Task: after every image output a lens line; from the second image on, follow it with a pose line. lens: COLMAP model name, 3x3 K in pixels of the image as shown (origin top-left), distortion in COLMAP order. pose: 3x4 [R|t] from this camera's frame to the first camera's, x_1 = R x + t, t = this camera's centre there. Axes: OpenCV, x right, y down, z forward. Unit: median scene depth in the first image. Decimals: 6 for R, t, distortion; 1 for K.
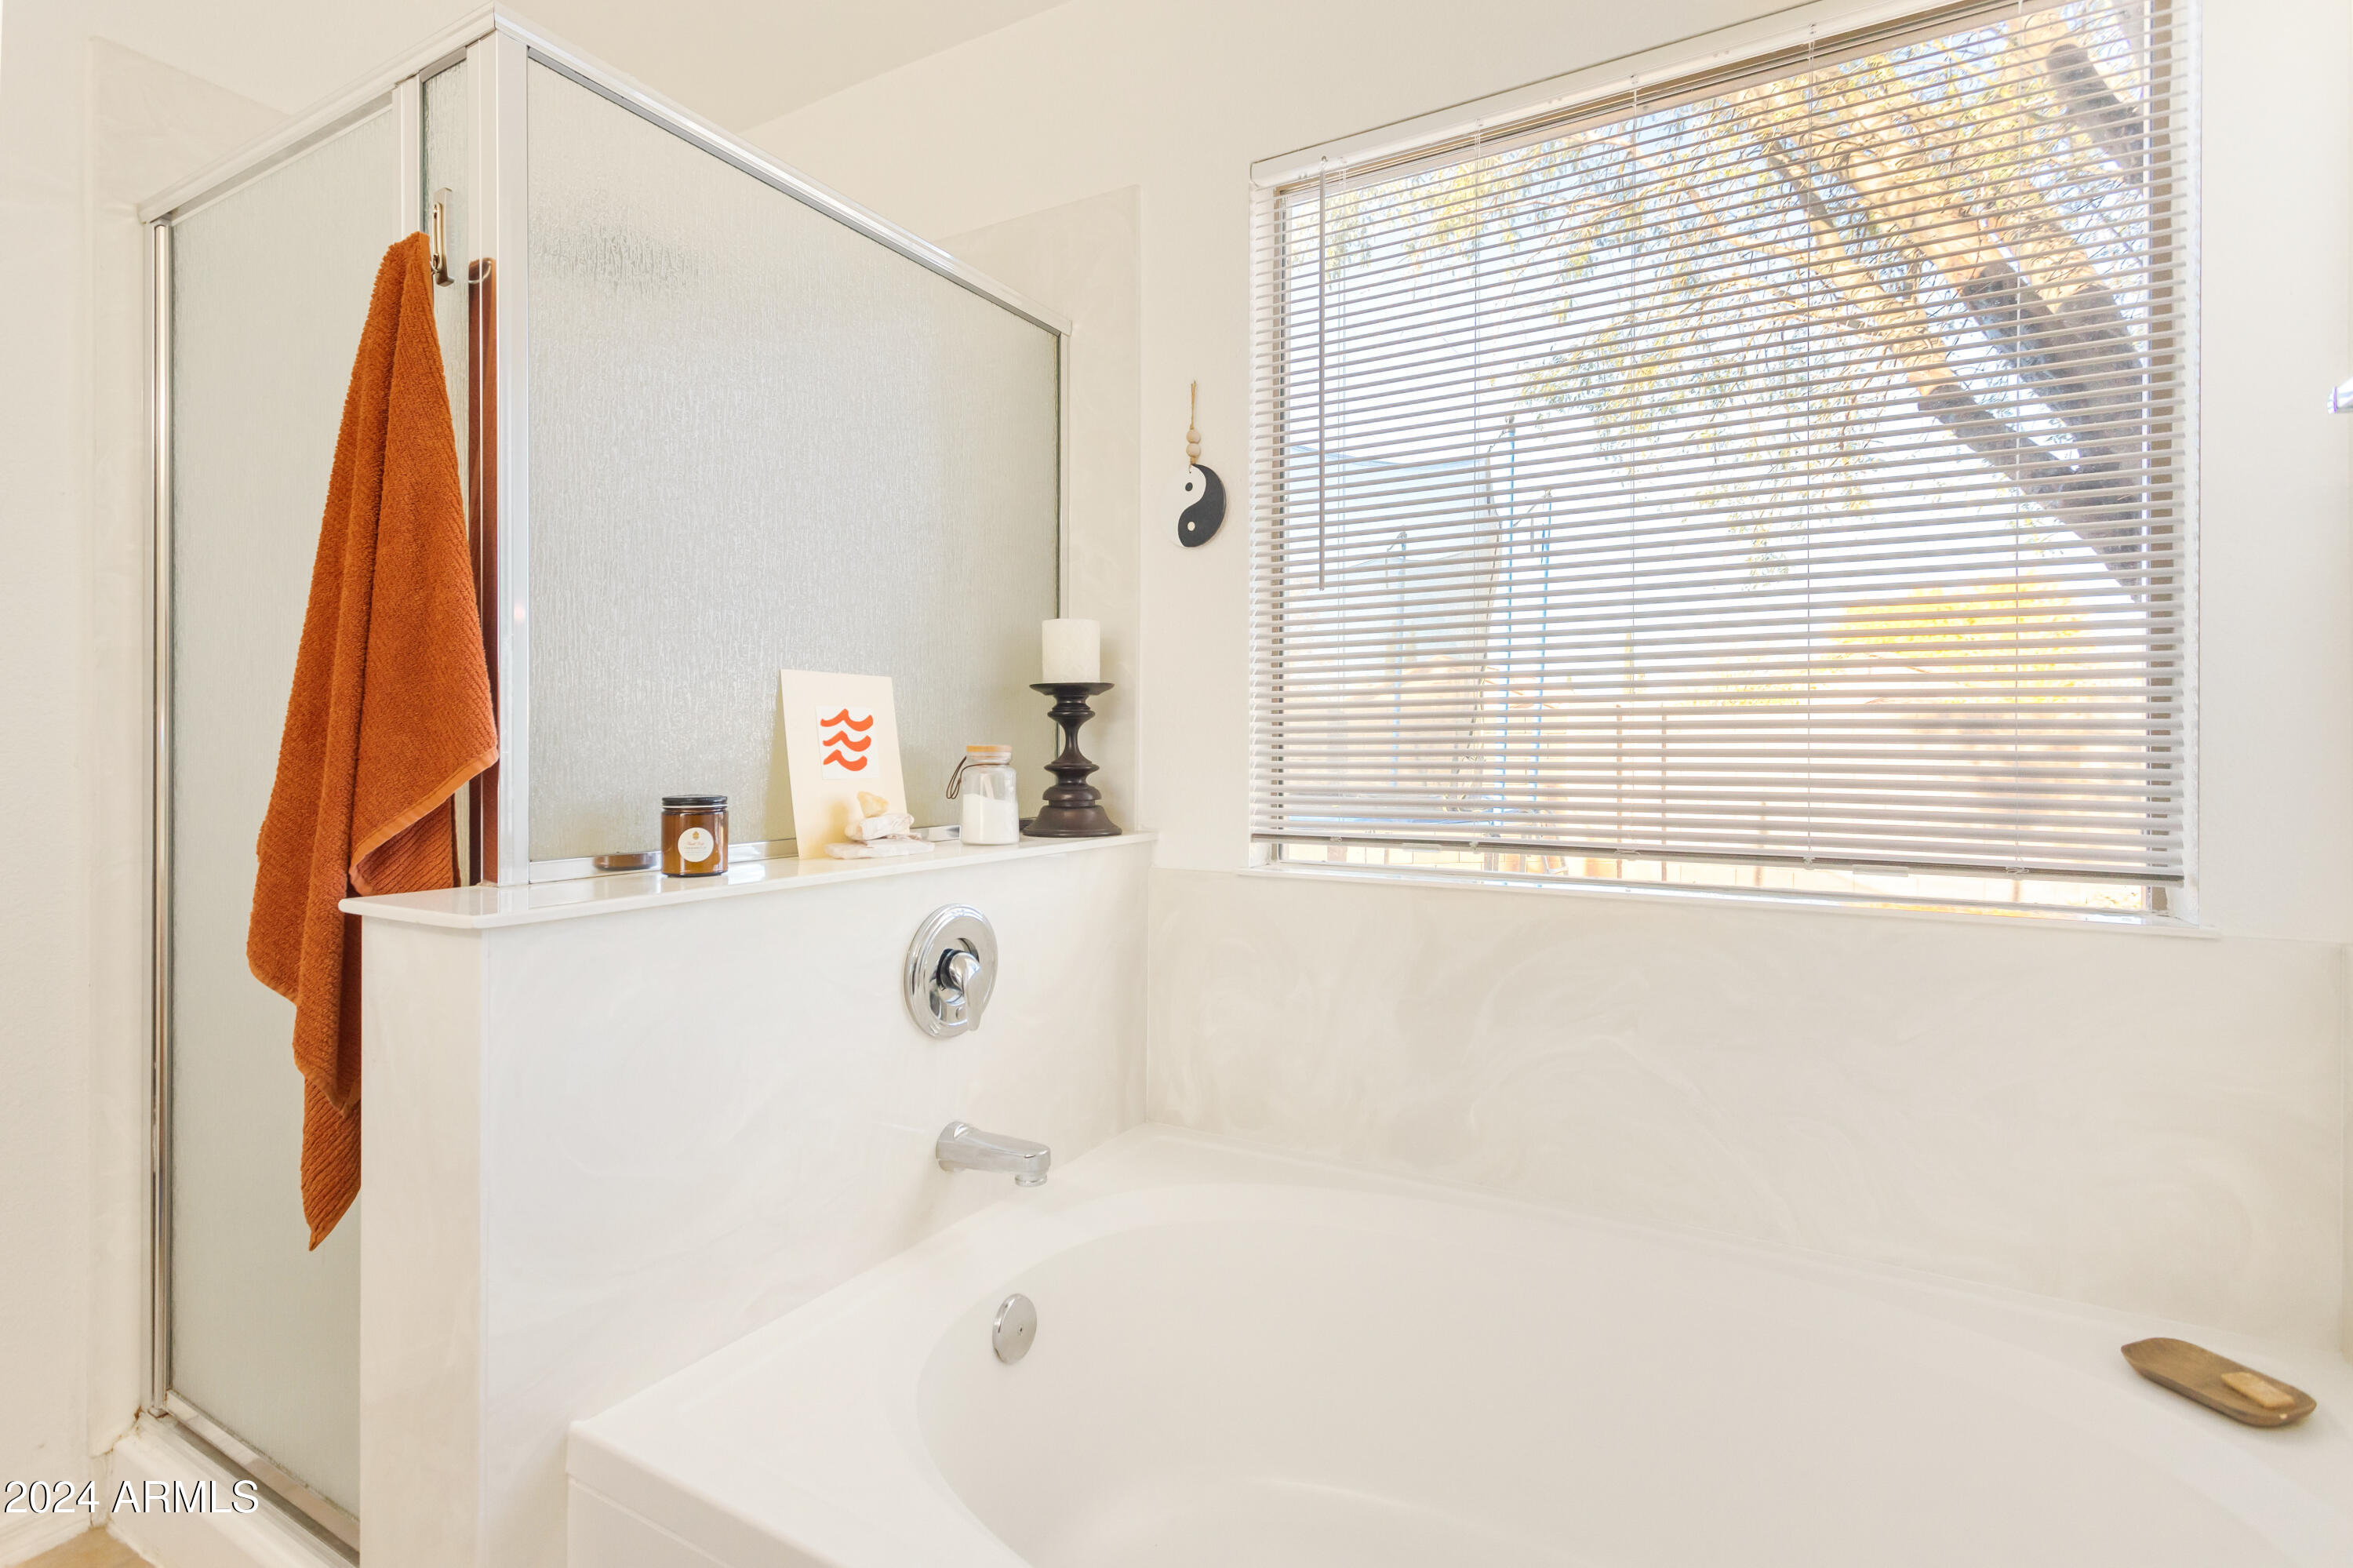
lens RADIAL K [[1140.4, 0, 1178.5], [0, 1140.4, 761.9], [0, 0, 1]] dist [0.002716, -0.000042]
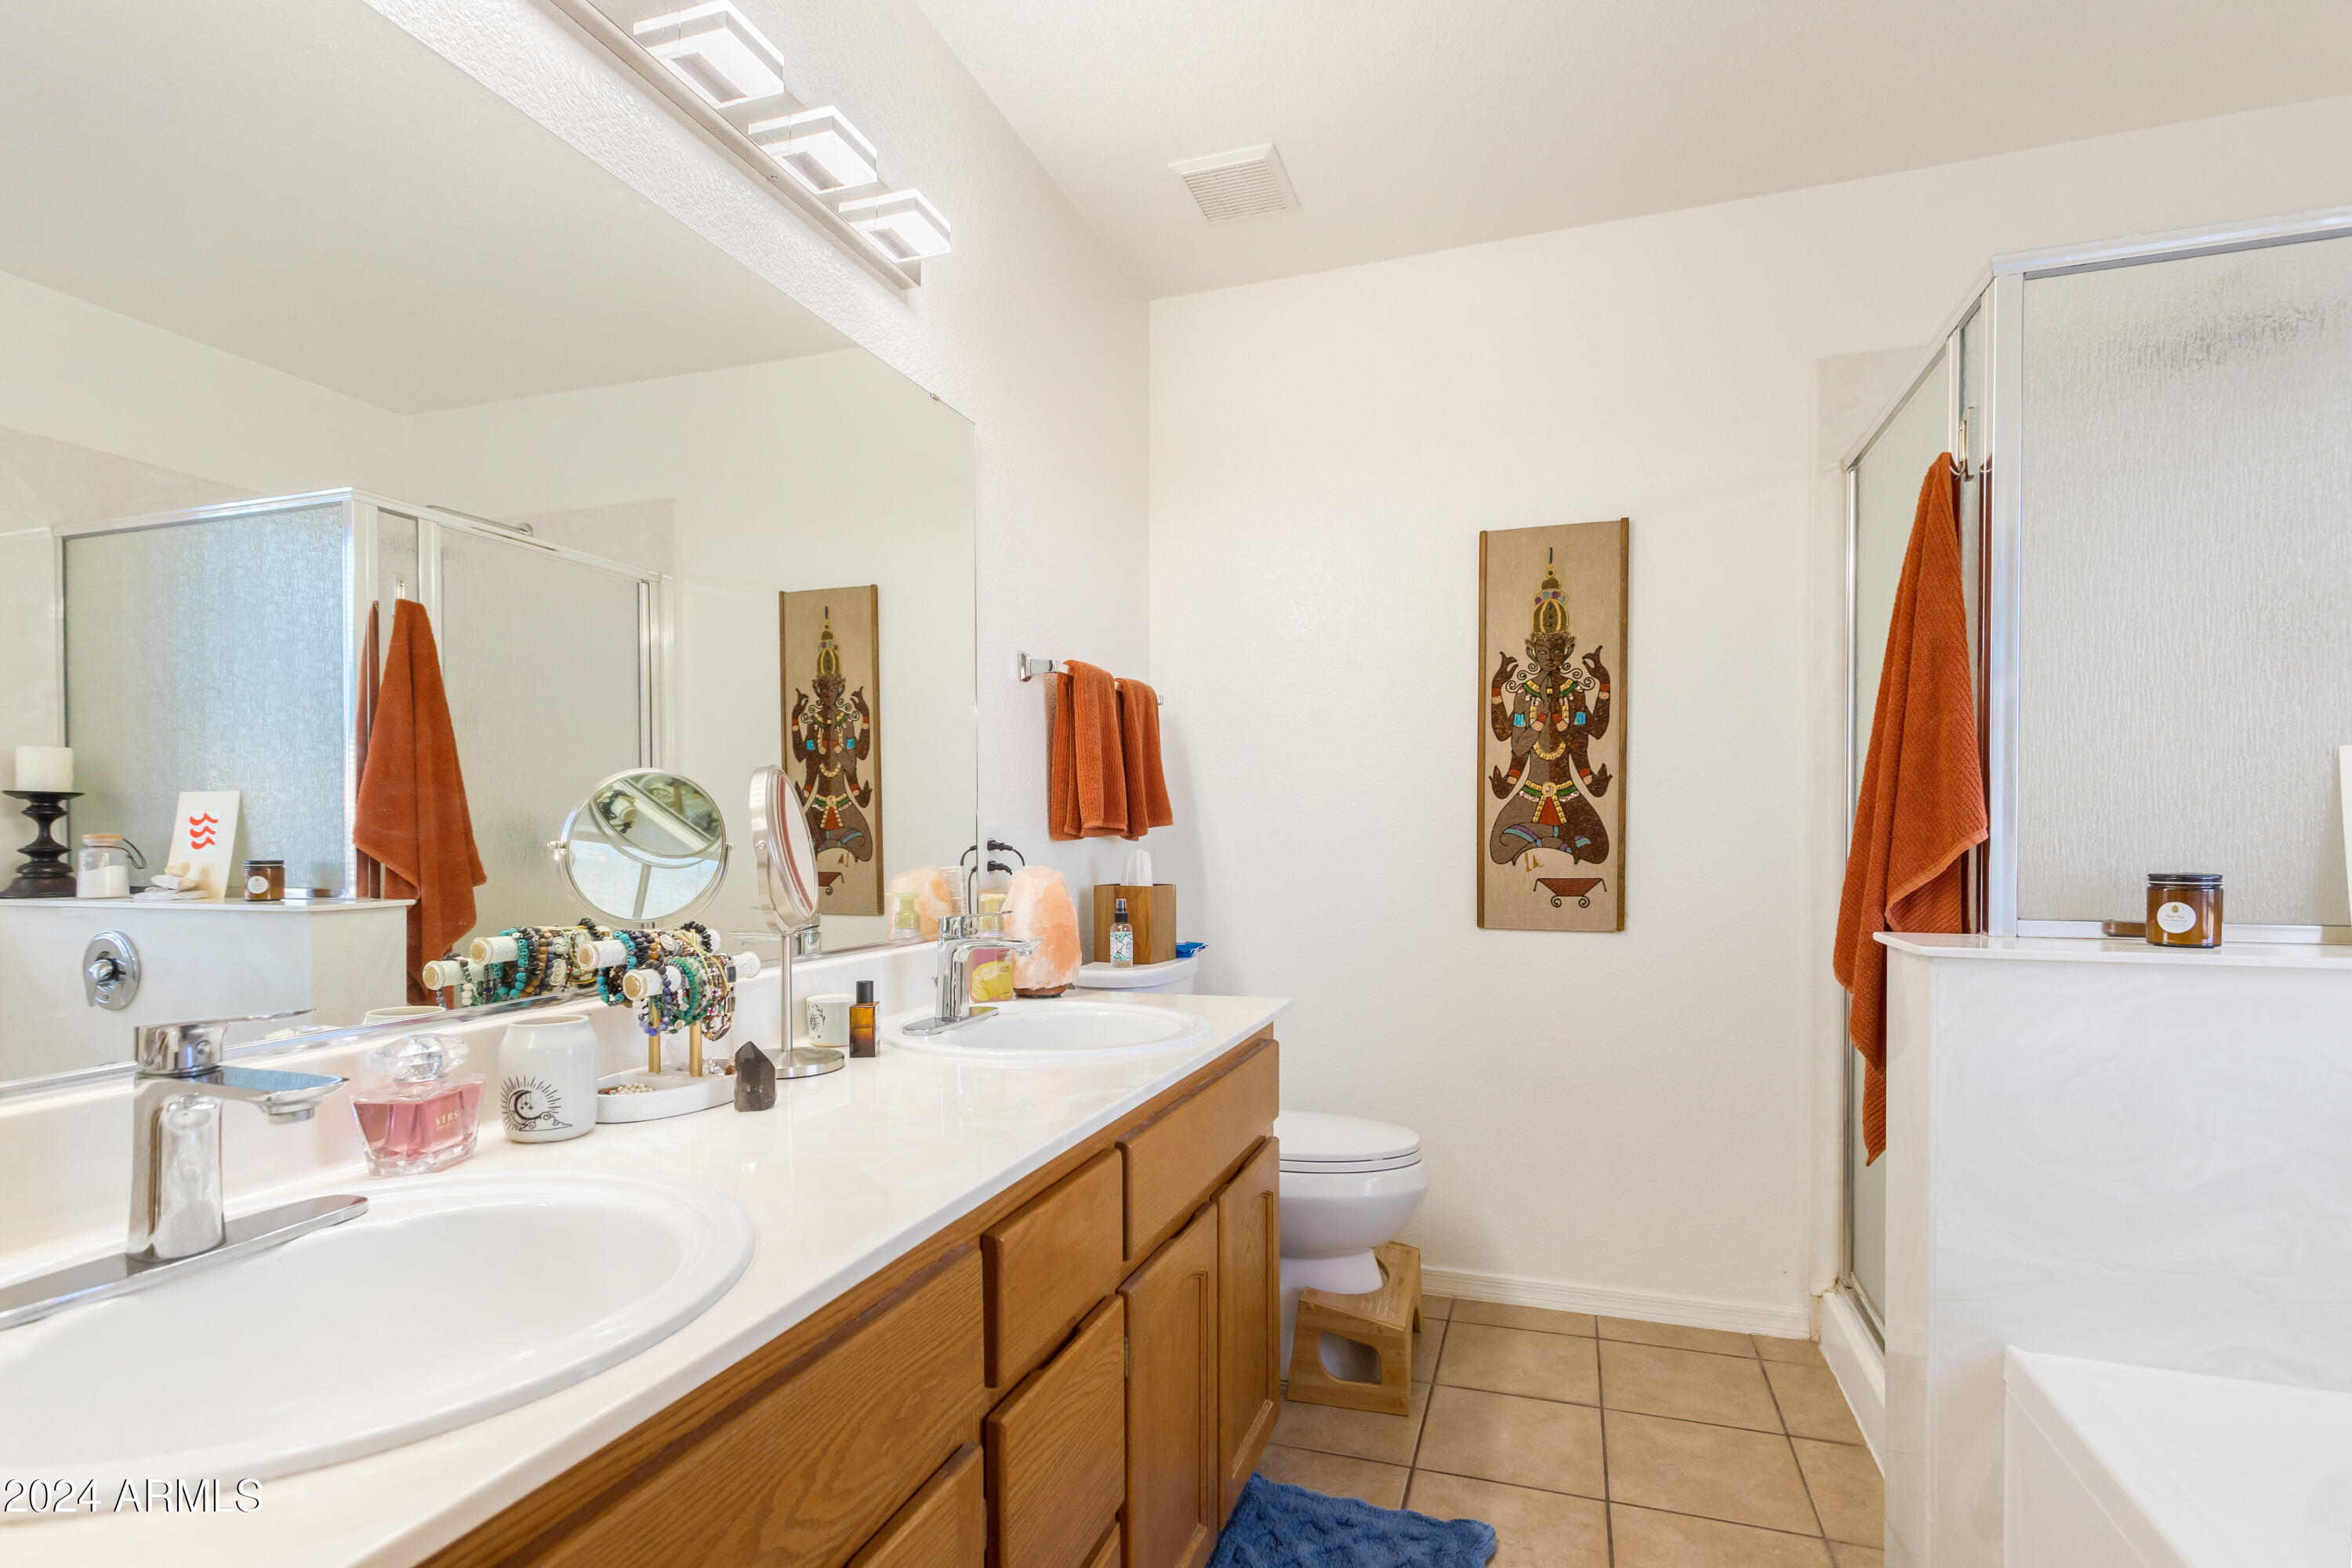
lens RADIAL K [[1139.9, 0, 1177.0], [0, 1139.9, 789.3], [0, 0, 1]] dist [0.002716, -0.000042]
pose [[0.203235, -0.033203, -0.978567, 0.482193], [-0.005612, 0.999369, -0.035075, -0.007292], [0.979114, 0.012620, 0.202920, -0.175580]]
